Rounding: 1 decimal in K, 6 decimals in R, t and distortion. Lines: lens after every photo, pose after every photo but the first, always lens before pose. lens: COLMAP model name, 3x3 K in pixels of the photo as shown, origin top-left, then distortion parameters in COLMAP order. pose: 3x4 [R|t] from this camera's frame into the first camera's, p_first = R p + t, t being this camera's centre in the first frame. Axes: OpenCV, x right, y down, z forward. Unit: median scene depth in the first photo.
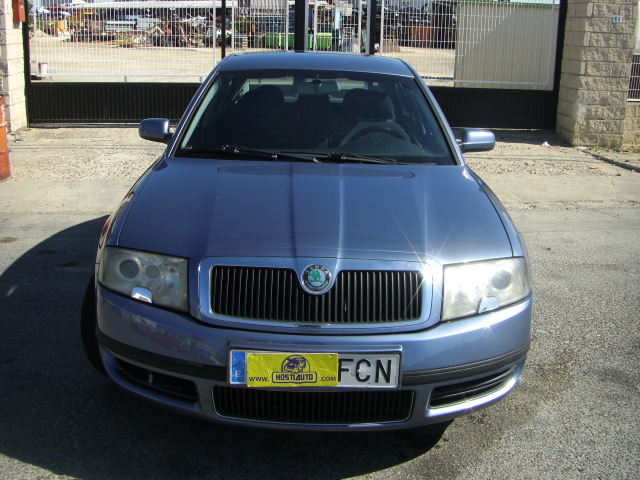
lens RADIAL K [[716.7, 0, 316.2], [0, 716.7, 210.4], [0, 0, 1]] dist [-0.196480, 0.160721]
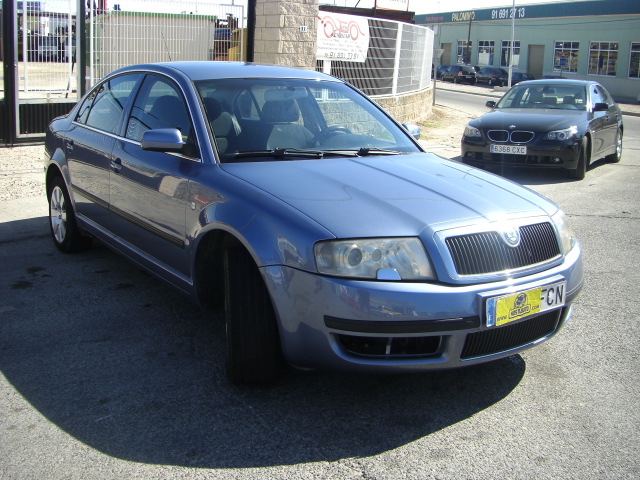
lens RADIAL K [[716.7, 0, 316.2], [0, 716.7, 210.4], [0, 0, 1]] dist [-0.196480, 0.160721]
pose [[0.826685, -0.113601, 0.551078, -0.685718], [0.120929, 0.992391, 0.023166, -0.015802], [-0.549517, 0.047490, 0.834132, 0.078473]]
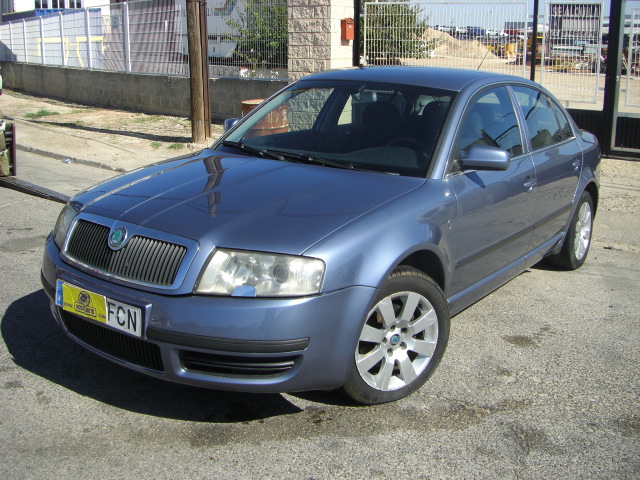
lens RADIAL K [[716.7, 0, 316.2], [0, 716.7, 210.4], [0, 0, 1]] dist [-0.196480, 0.160721]
pose [[0.809900, 0.121799, -0.573783, 0.675577], [-0.141061, 0.989939, 0.011029, -0.010050], [0.569353, 0.072006, 0.818933, 0.123074]]
